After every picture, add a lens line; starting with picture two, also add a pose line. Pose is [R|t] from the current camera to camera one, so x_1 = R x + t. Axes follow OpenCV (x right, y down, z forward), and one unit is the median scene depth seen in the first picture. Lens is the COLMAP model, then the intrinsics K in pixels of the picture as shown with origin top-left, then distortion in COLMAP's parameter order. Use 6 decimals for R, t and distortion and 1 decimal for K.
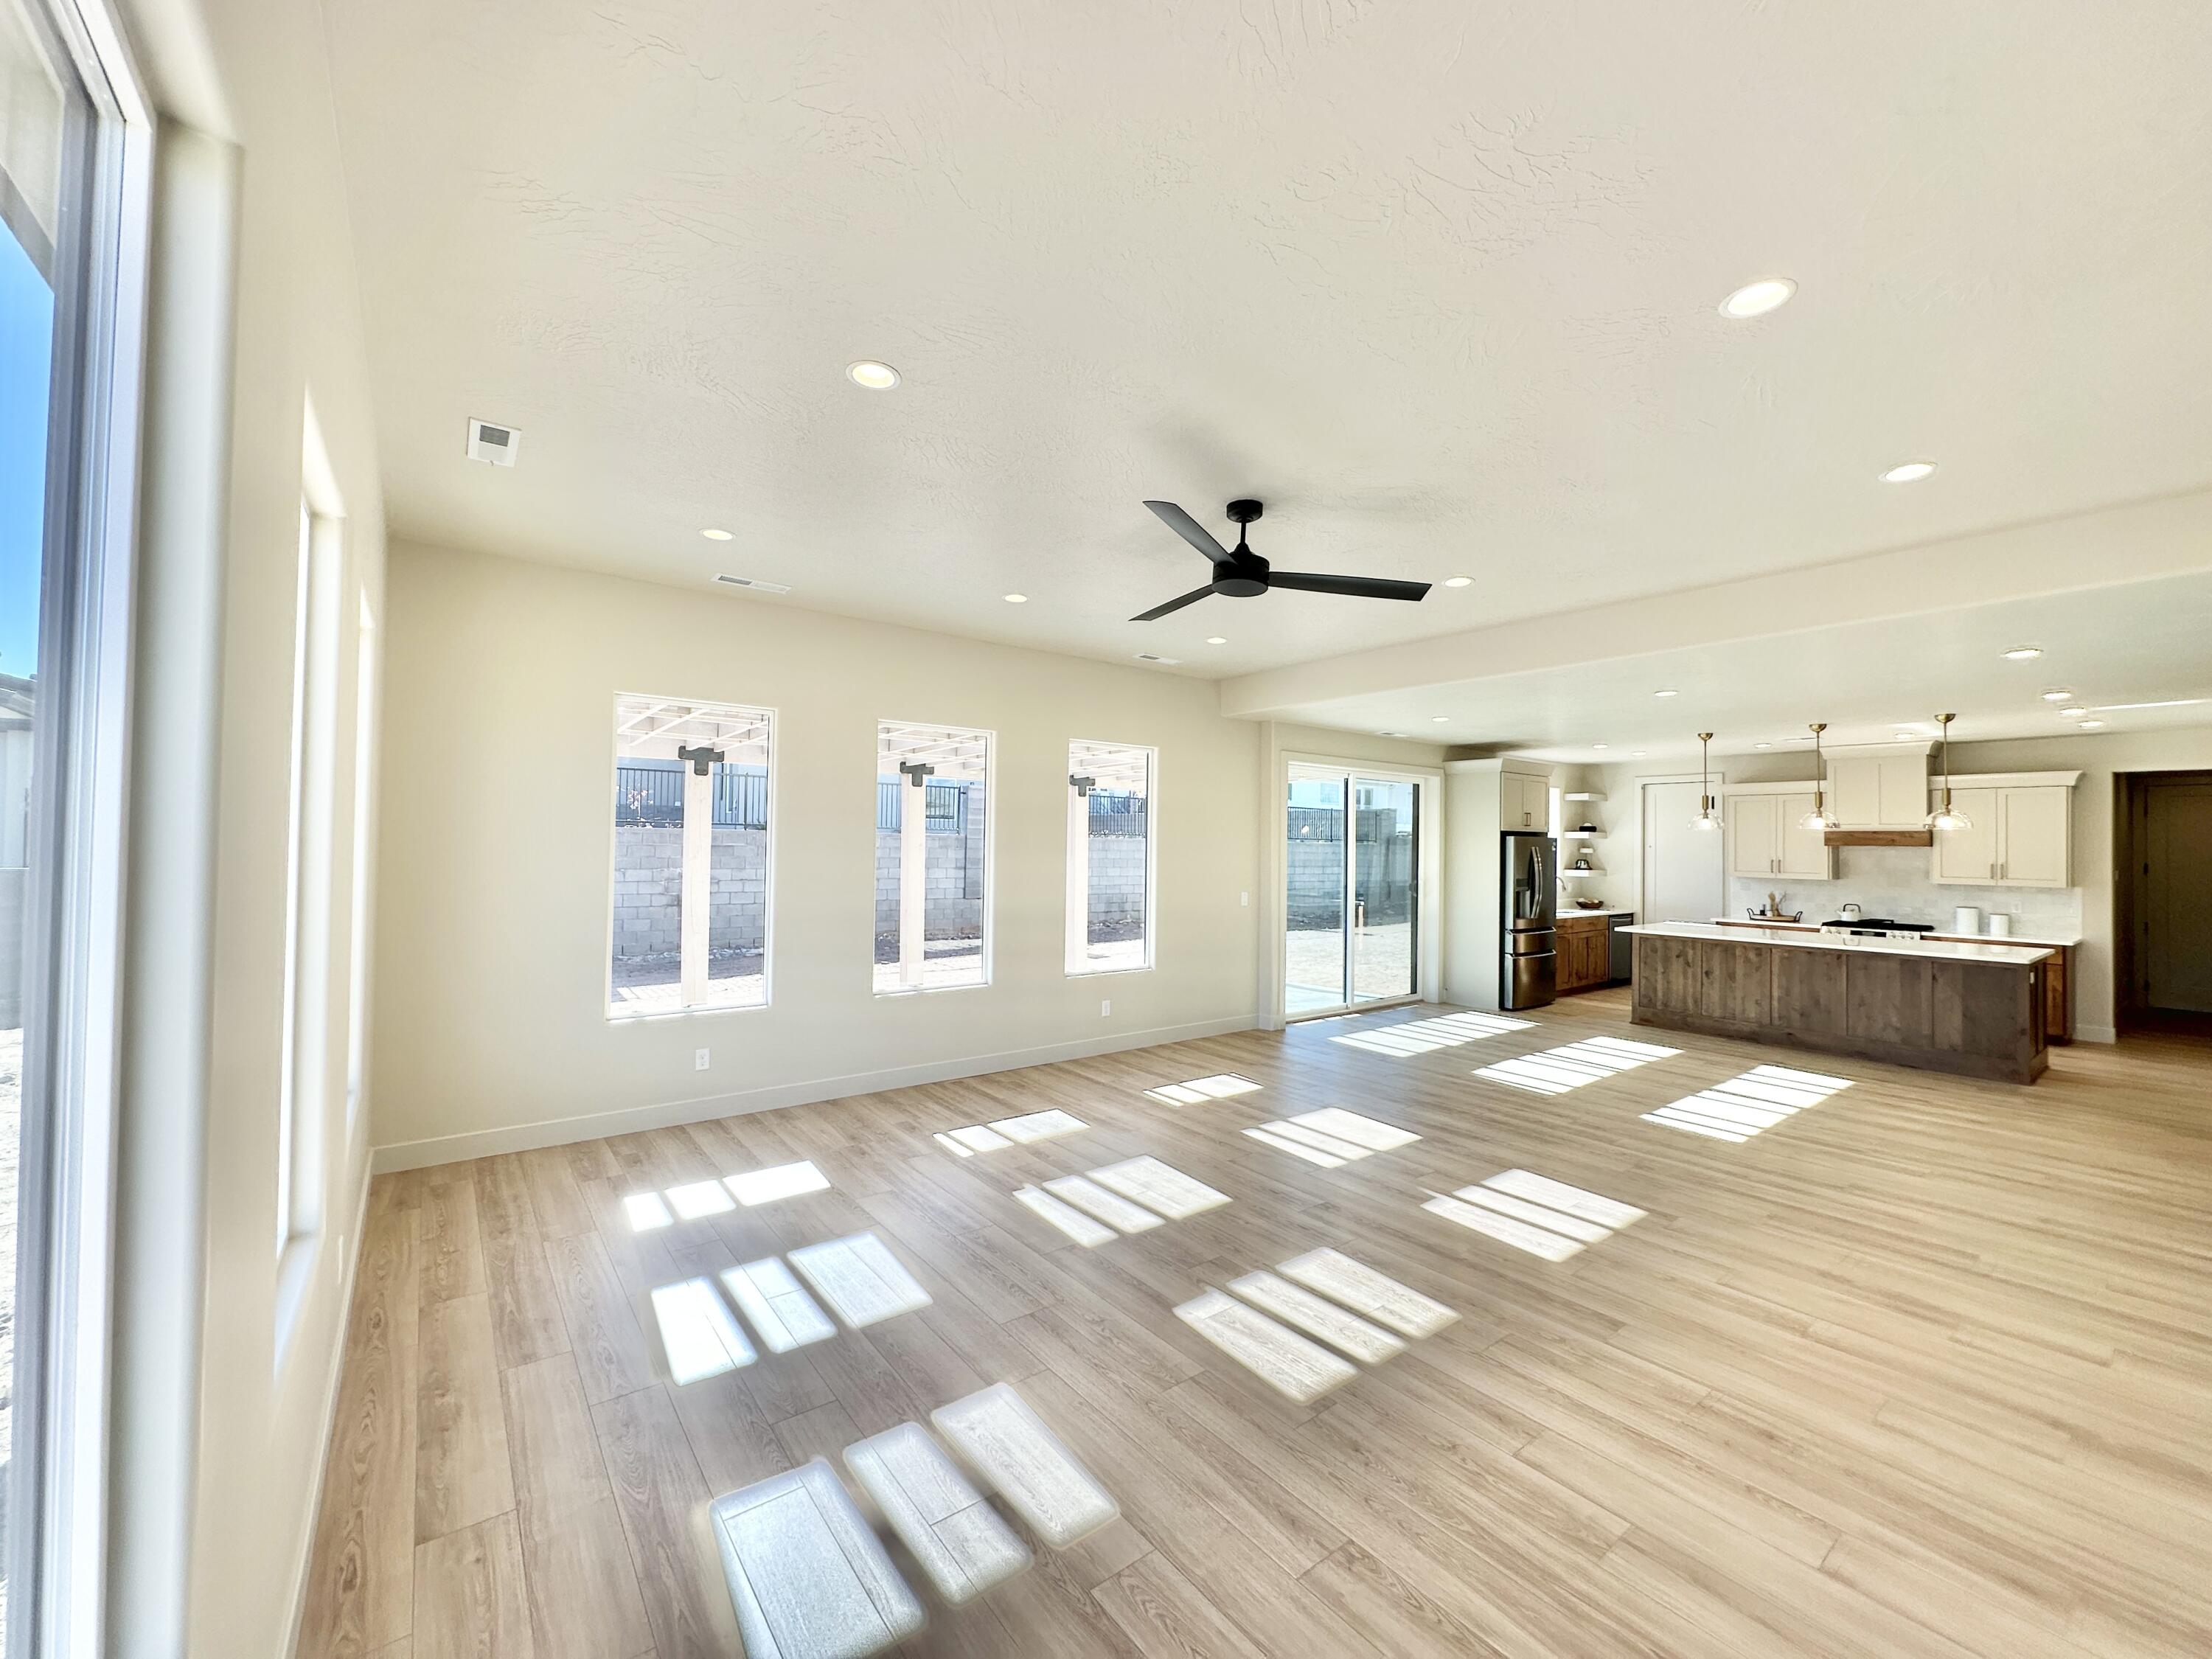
lens RADIAL K [[886.9, 0, 1106.0], [0, 886.9, 829.5], [0, 0, 1]] dist [-0.000613, 0.000621]
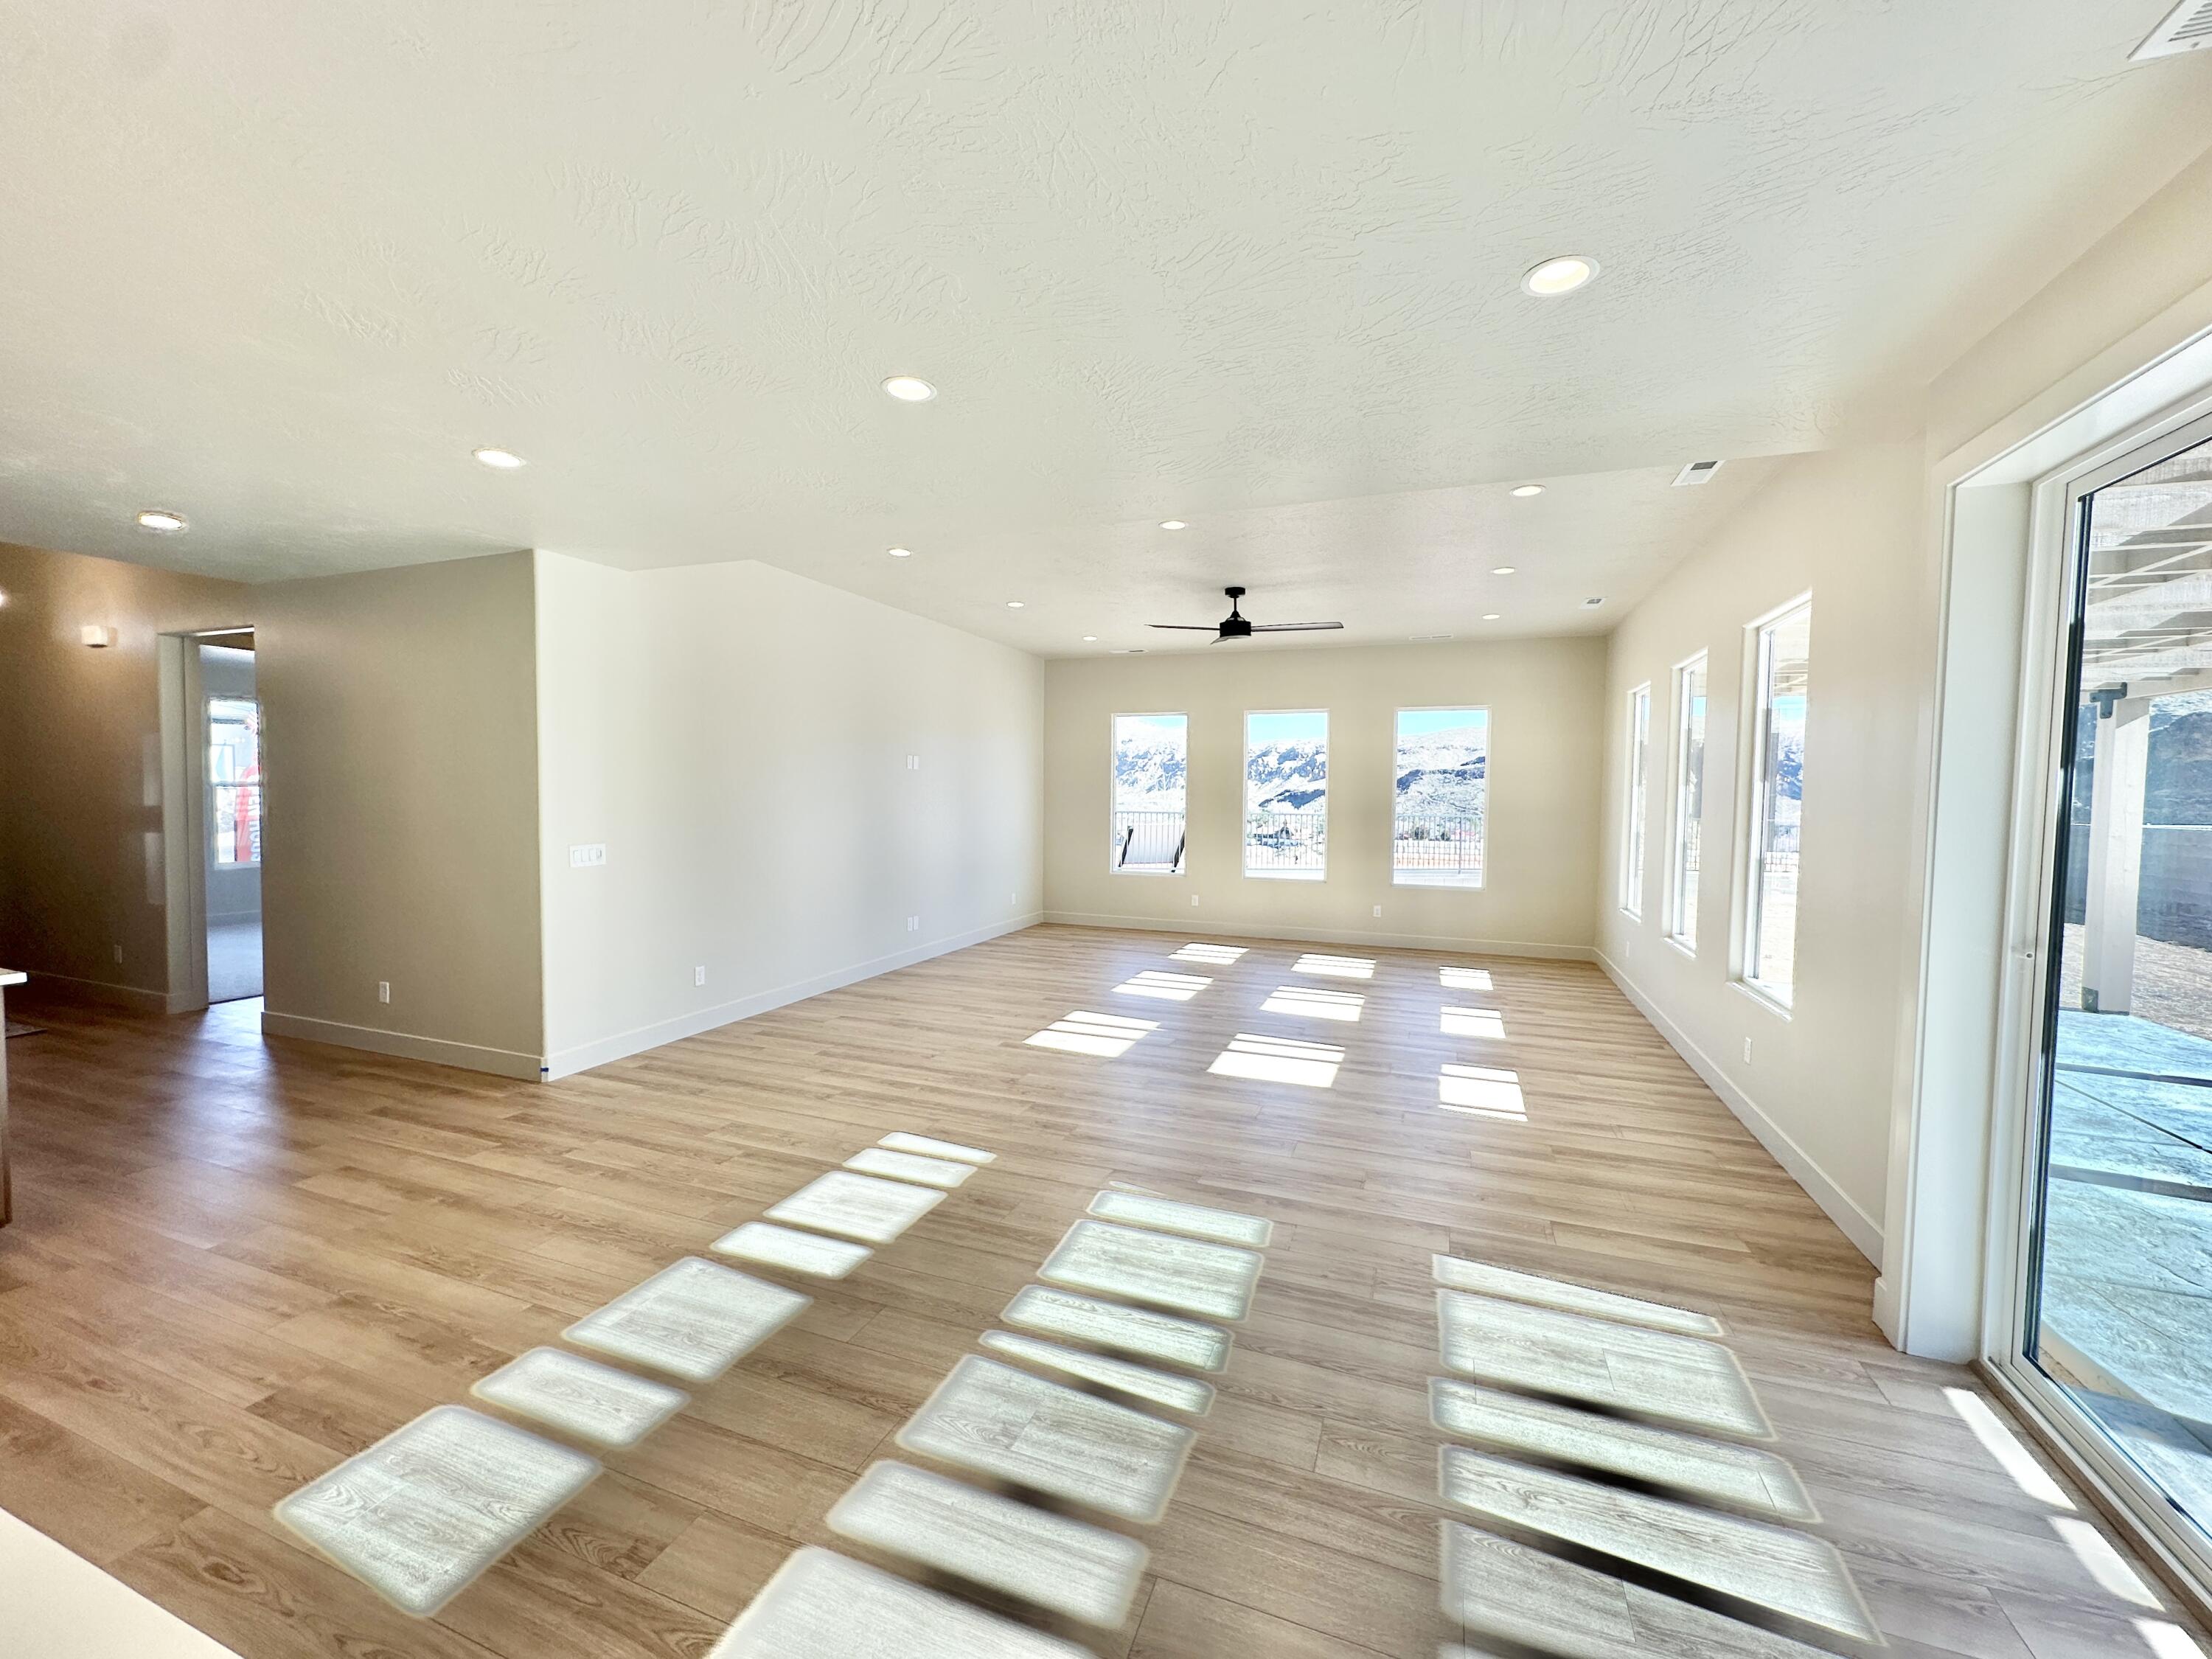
lens RADIAL K [[886.9, 0, 1106.0], [0, 886.9, 829.5], [0, 0, 1]] dist [-0.000613, 0.000621]
pose [[-0.851320, -0.004504, -0.524627, 0.587360], [-0.018160, 0.999617, 0.020887, 0.035676], [0.524332, 0.027309, -0.851076, 1.075642]]
